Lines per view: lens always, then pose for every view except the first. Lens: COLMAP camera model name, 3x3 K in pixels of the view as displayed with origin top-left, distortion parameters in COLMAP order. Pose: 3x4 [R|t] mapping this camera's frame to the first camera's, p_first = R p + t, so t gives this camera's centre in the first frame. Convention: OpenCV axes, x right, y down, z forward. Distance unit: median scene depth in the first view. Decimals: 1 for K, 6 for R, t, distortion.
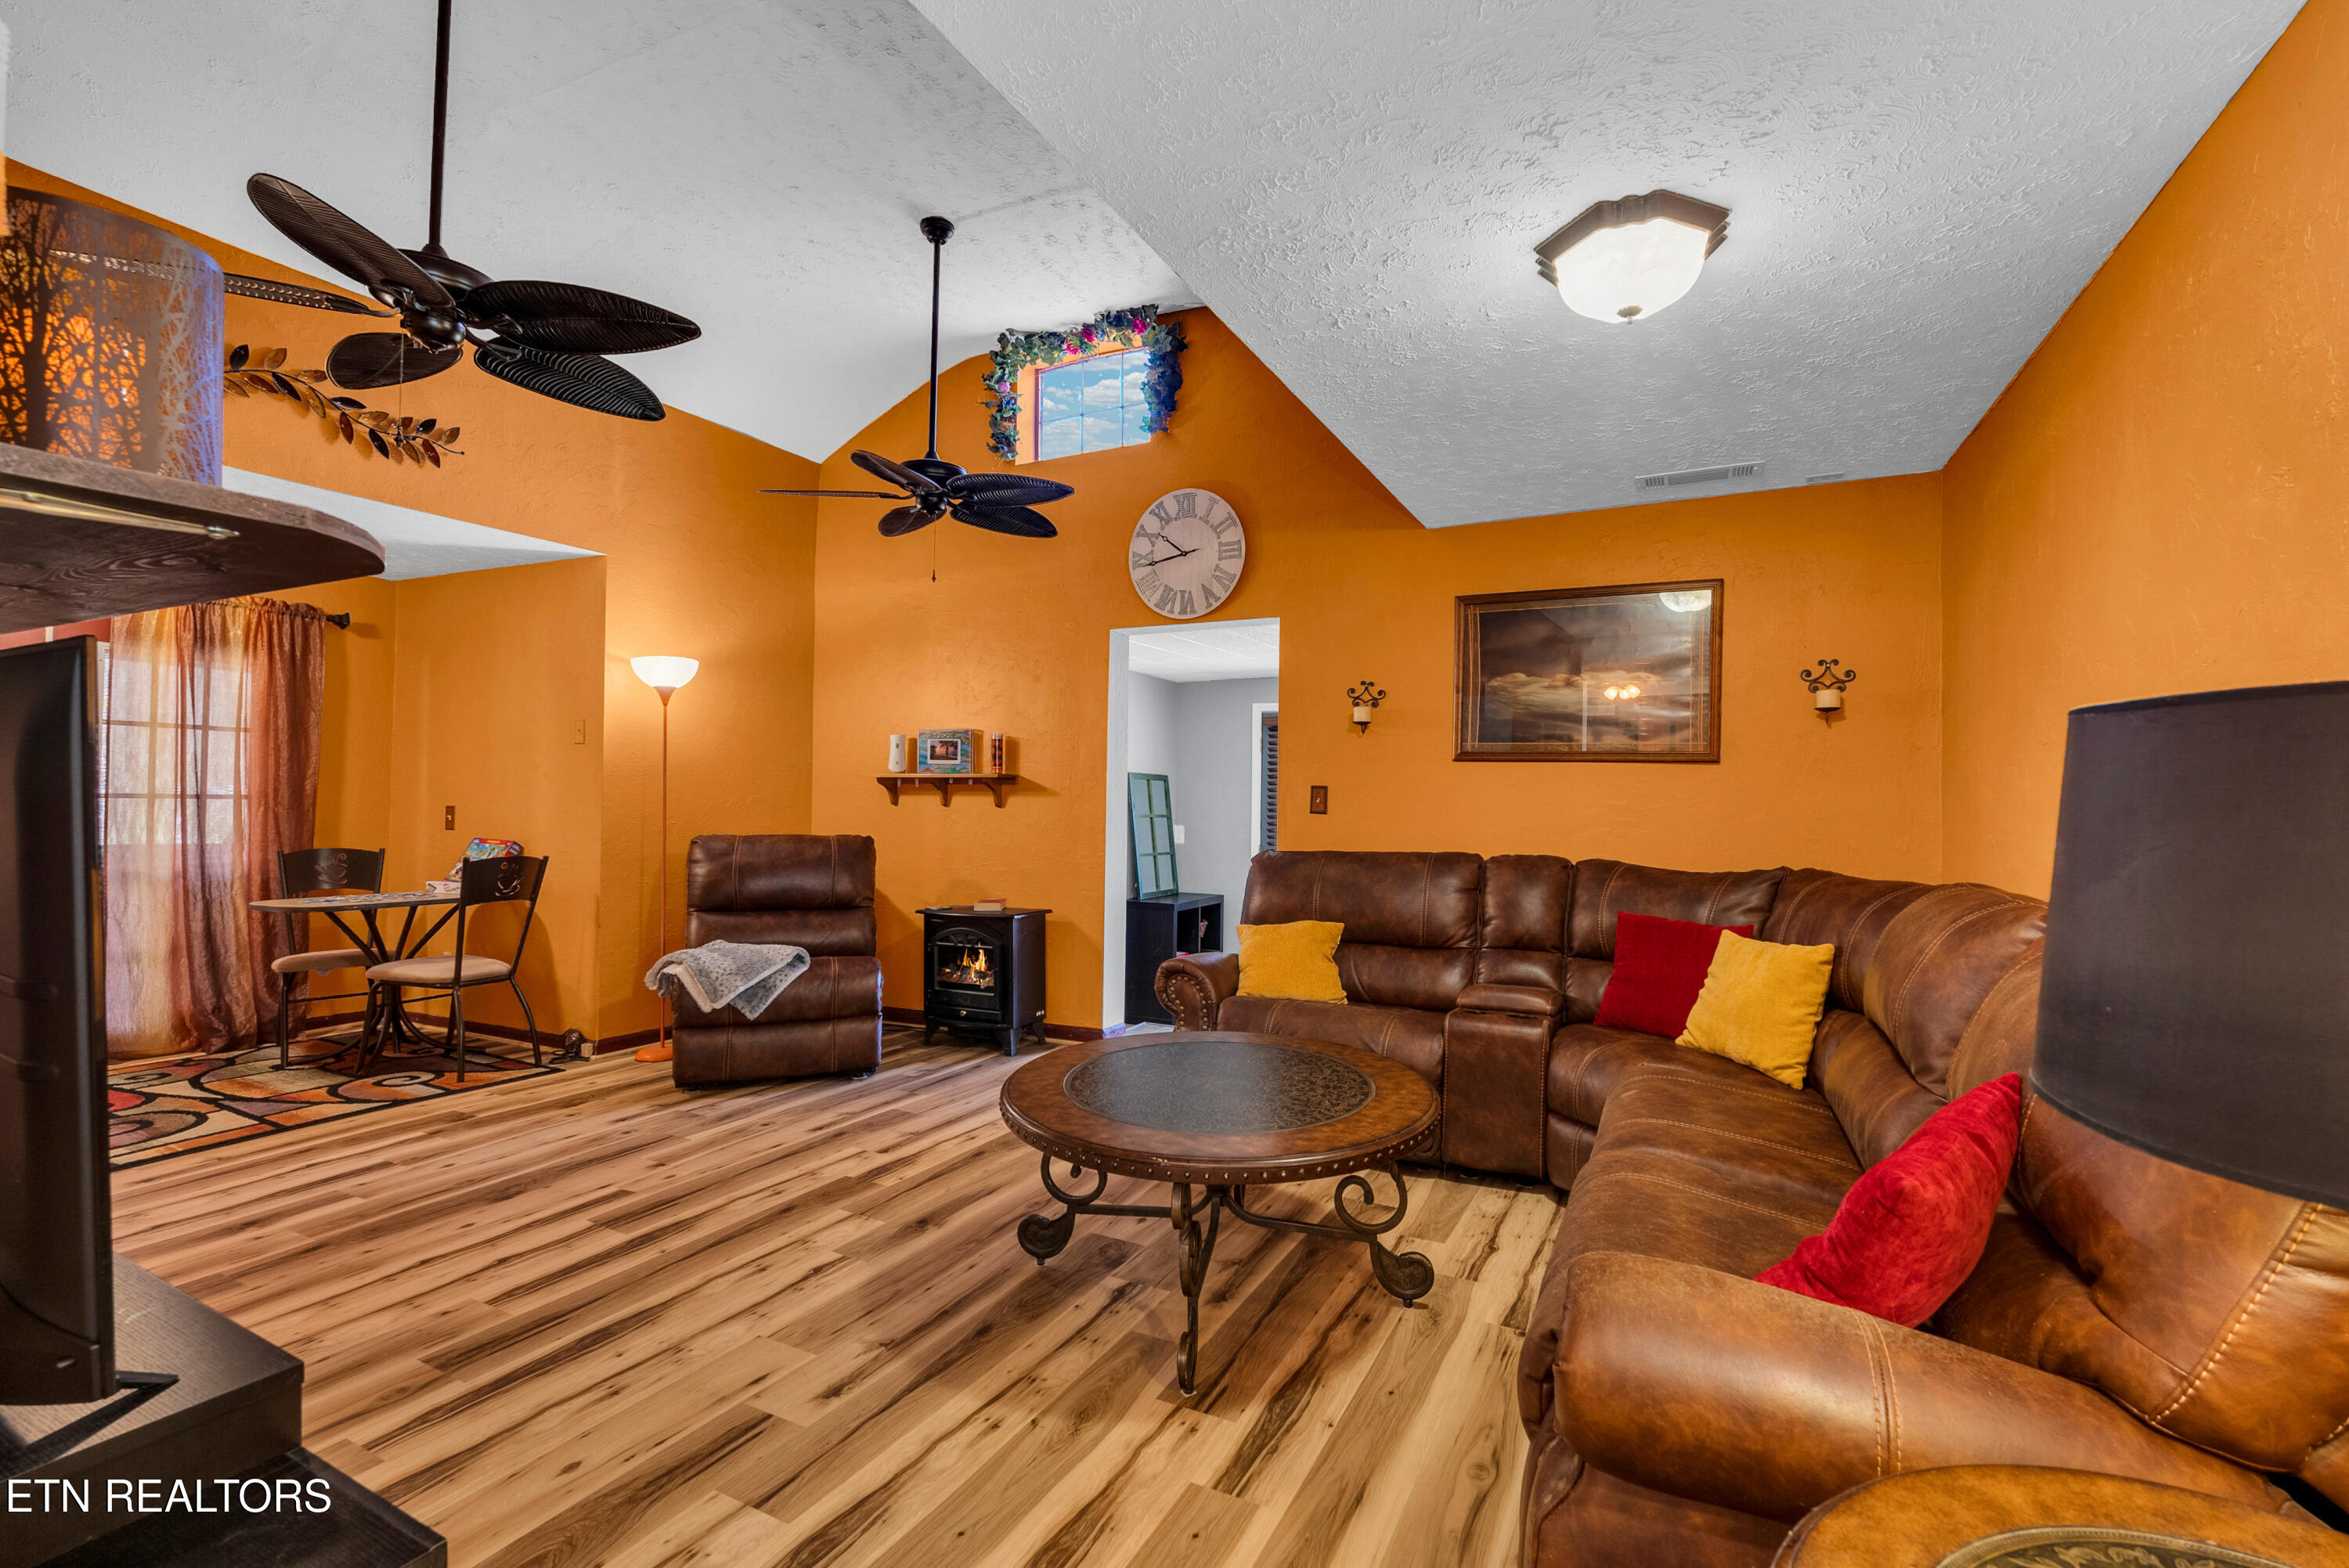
lens RADIAL K [[1031.9, 0, 1187.0], [0, 1031.9, 788.9], [0, 0, 1]] dist [-0.003974, -0.000046]
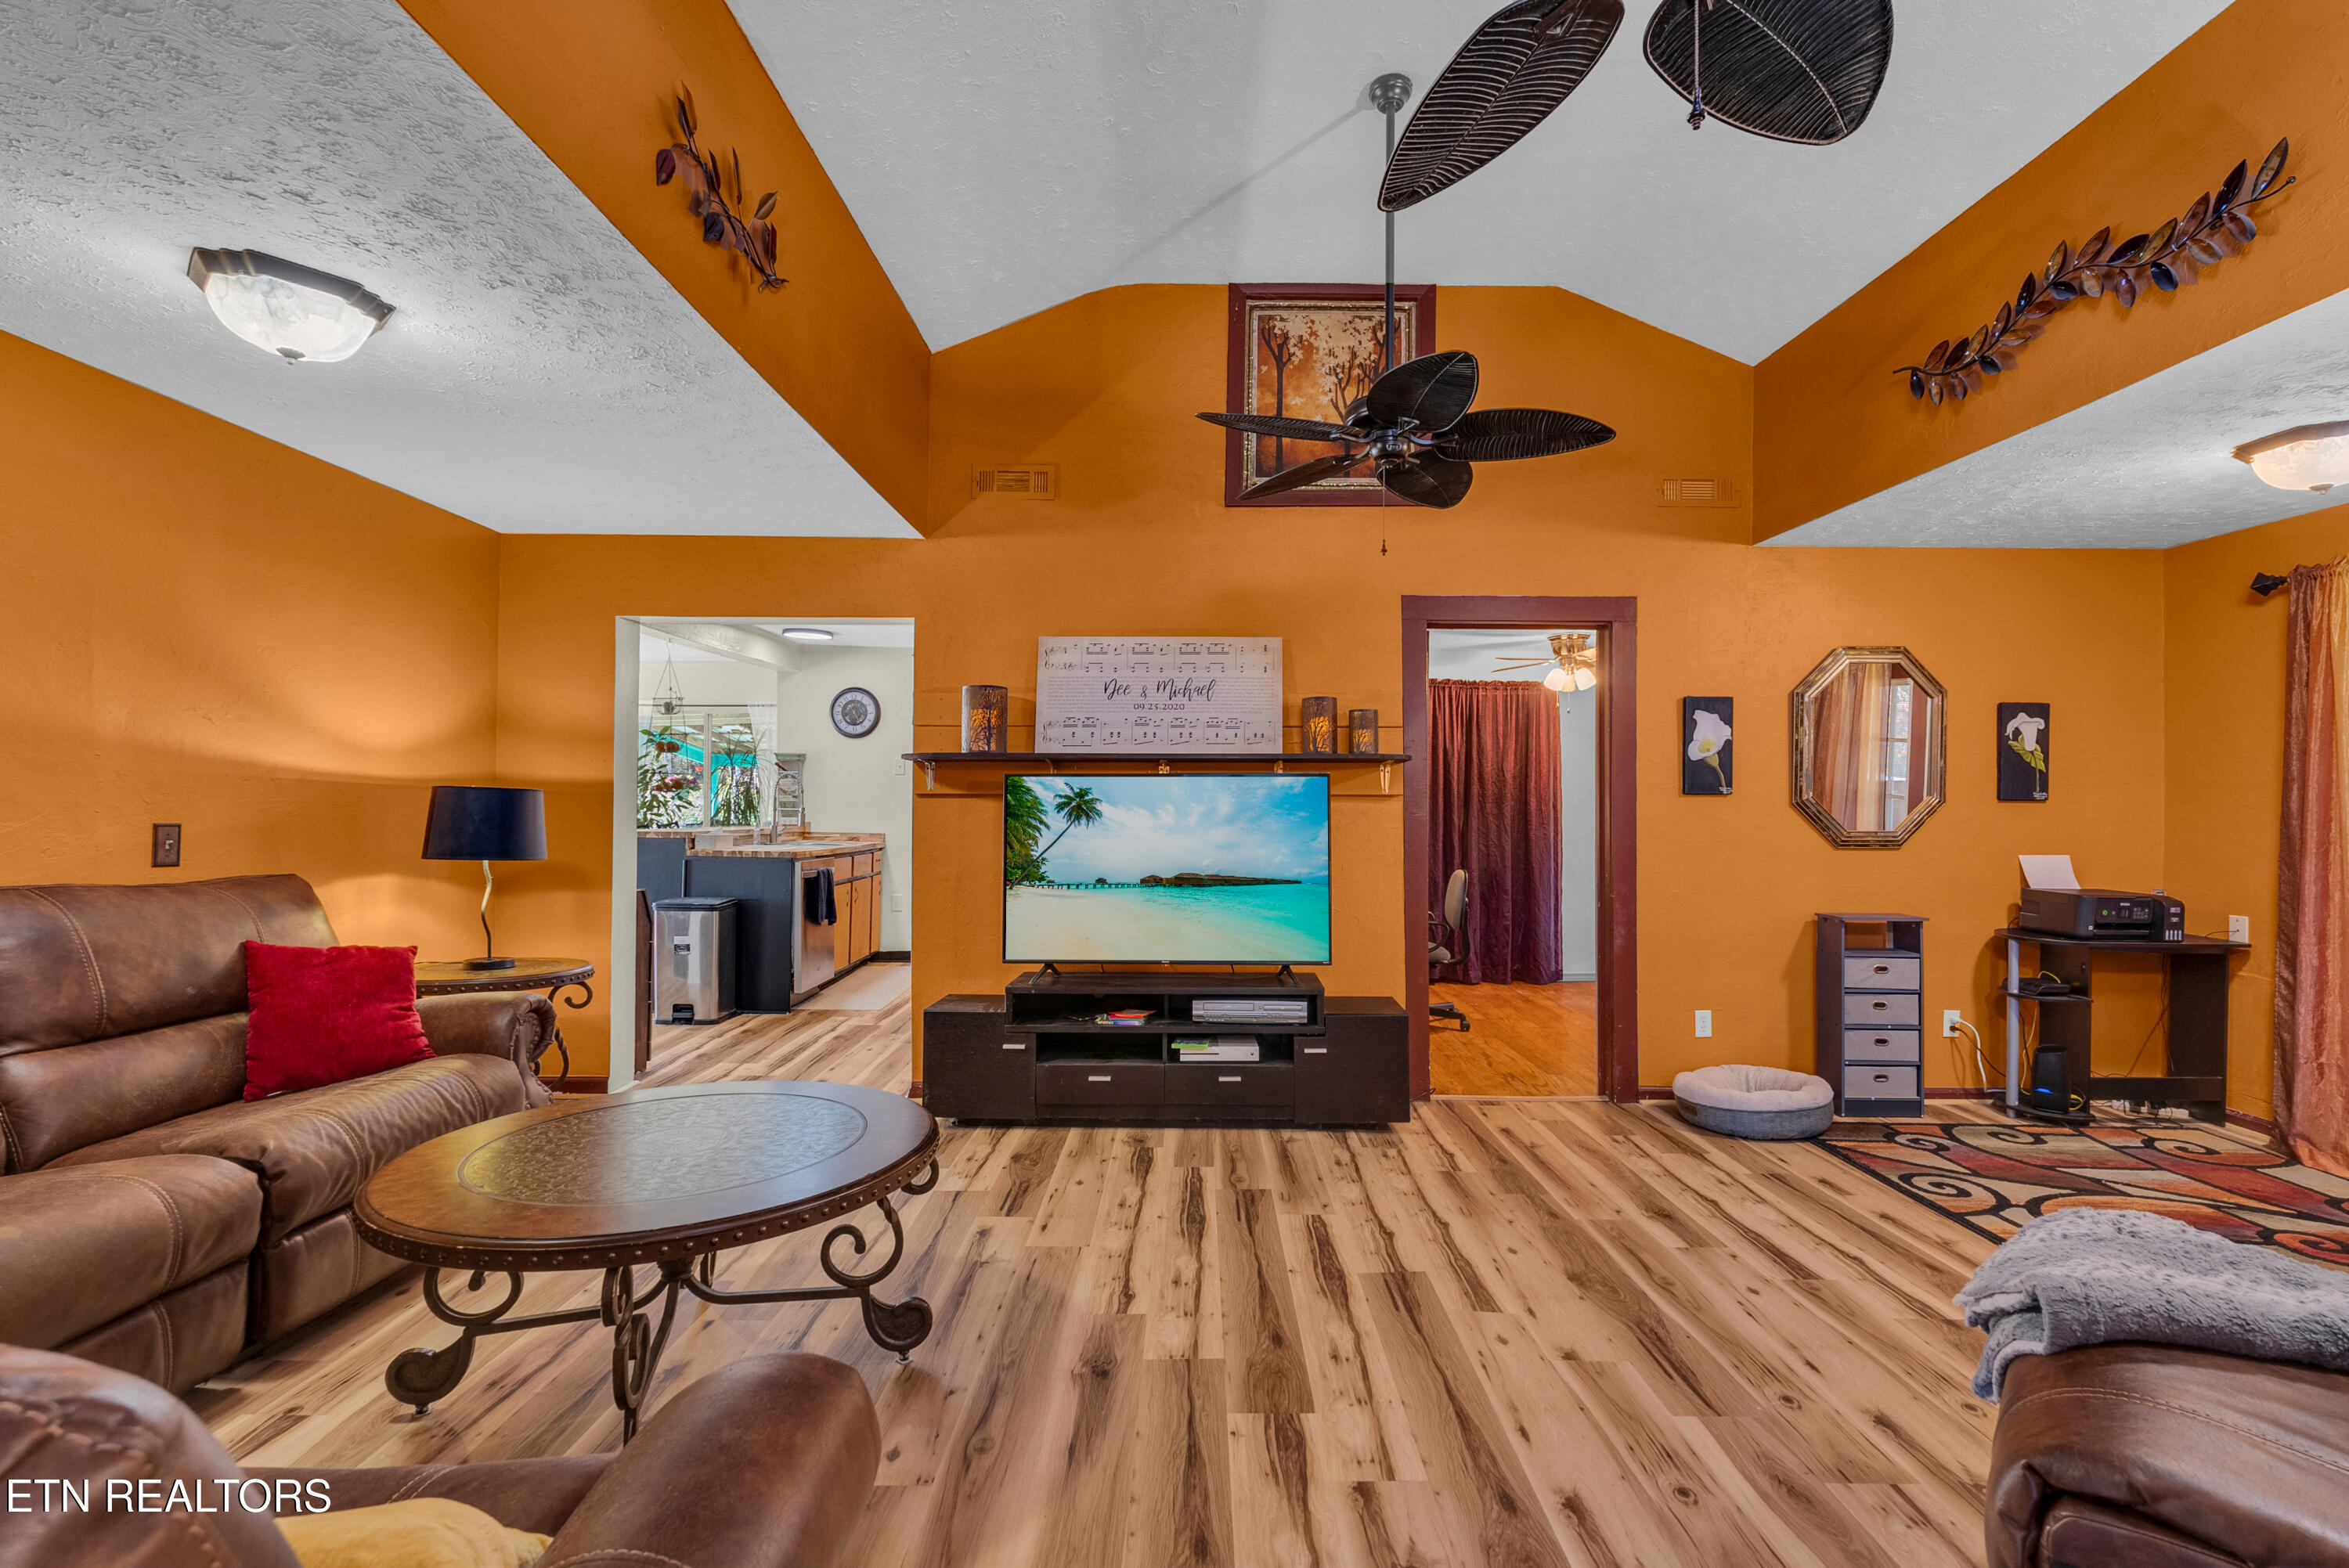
lens RADIAL K [[1031.9, 0, 1187.0], [0, 1031.9, 788.9], [0, 0, 1]] dist [-0.003974, -0.000046]
pose [[-0.896392, -0.027995, -0.442376, 0.021424], [-0.014960, 0.999346, -0.032929, 0.009774], [0.443009, -0.022900, -0.896225, 1.078266]]
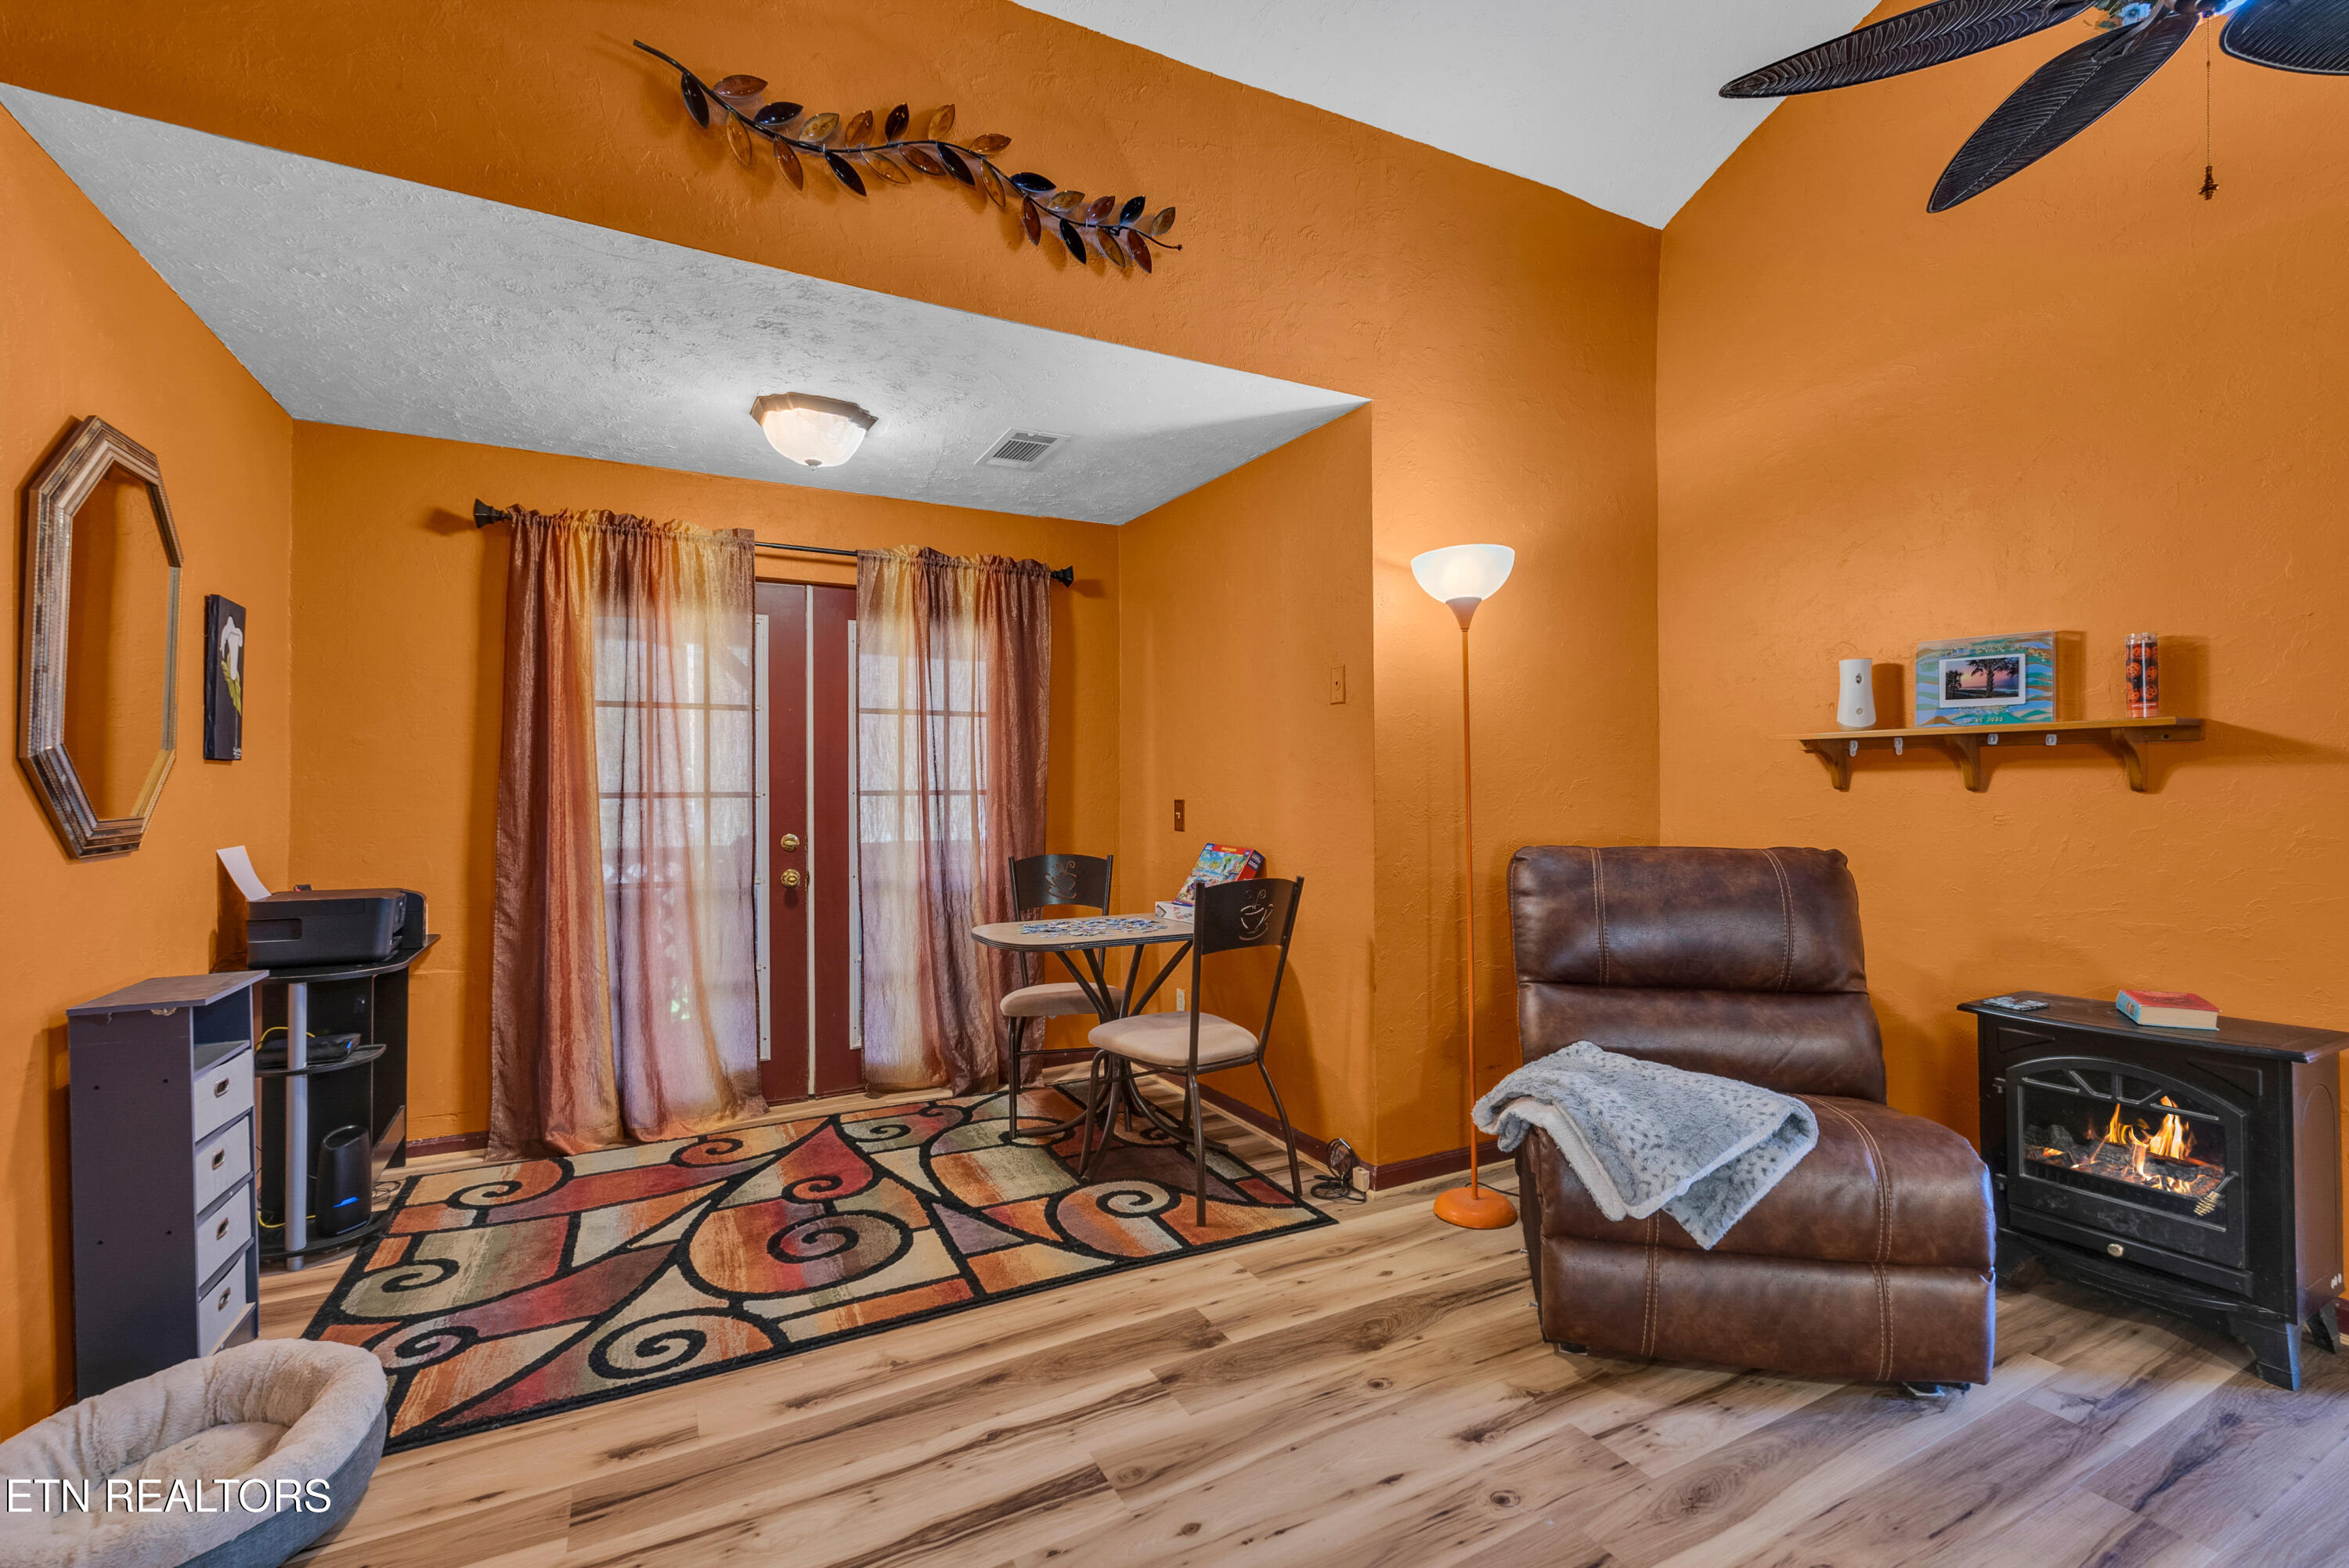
lens RADIAL K [[1031.9, 0, 1187.0], [0, 1031.9, 788.9], [0, 0, 1]] dist [-0.003974, -0.000046]
pose [[0.816790, -0.015728, -0.576721, -0.301642], [0.024751, 0.999663, 0.007791, 0.002588], [0.576404, -0.020638, 0.816904, 0.424278]]
